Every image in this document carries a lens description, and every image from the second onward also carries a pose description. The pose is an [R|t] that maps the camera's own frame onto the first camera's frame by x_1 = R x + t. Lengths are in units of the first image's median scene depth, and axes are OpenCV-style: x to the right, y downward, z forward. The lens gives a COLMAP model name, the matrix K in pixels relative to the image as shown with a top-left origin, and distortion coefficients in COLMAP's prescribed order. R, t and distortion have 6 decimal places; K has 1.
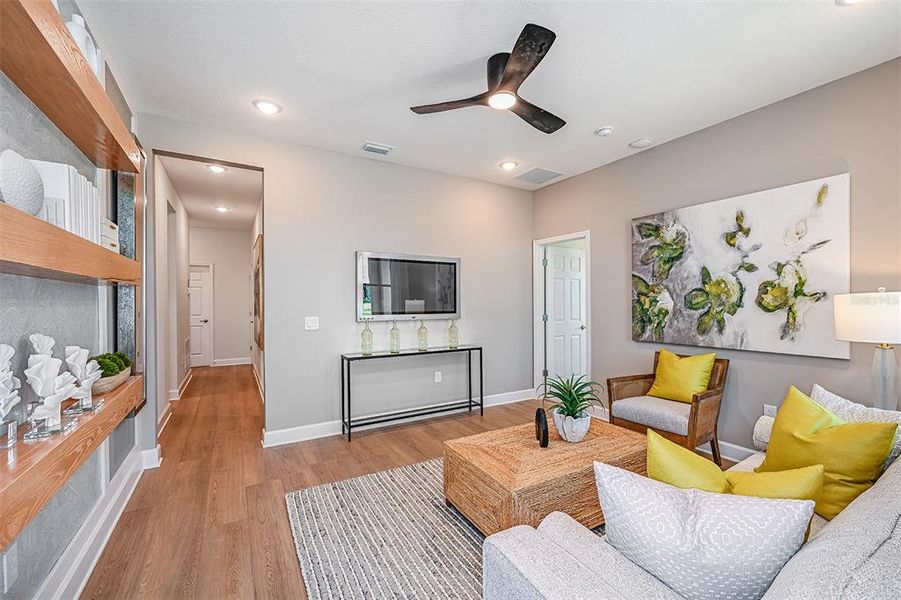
lens RADIAL K [[363.7, 0, 449.4], [0, 363.7, 301.0], [0, 0, 1]] dist [0.001098, 0.000068]
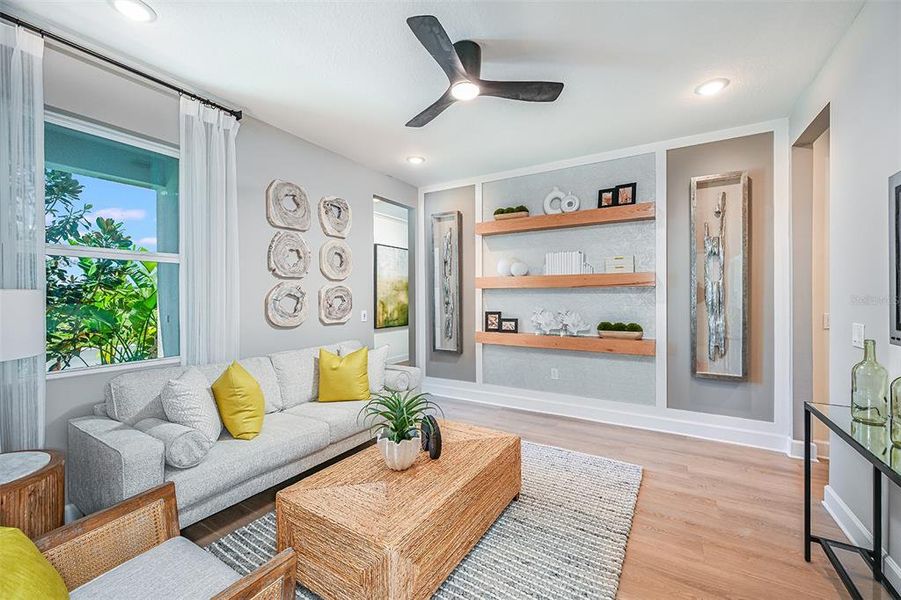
lens RADIAL K [[363.7, 0, 449.3], [0, 363.7, 297.9], [0, 0, 1]] dist [0.001098, 0.000068]
pose [[-0.883187, 0.005725, -0.468986, 0.569888], [0.002104, 0.999964, 0.008246, 0.001462], [0.469016, 0.006296, -0.883167, 1.634601]]
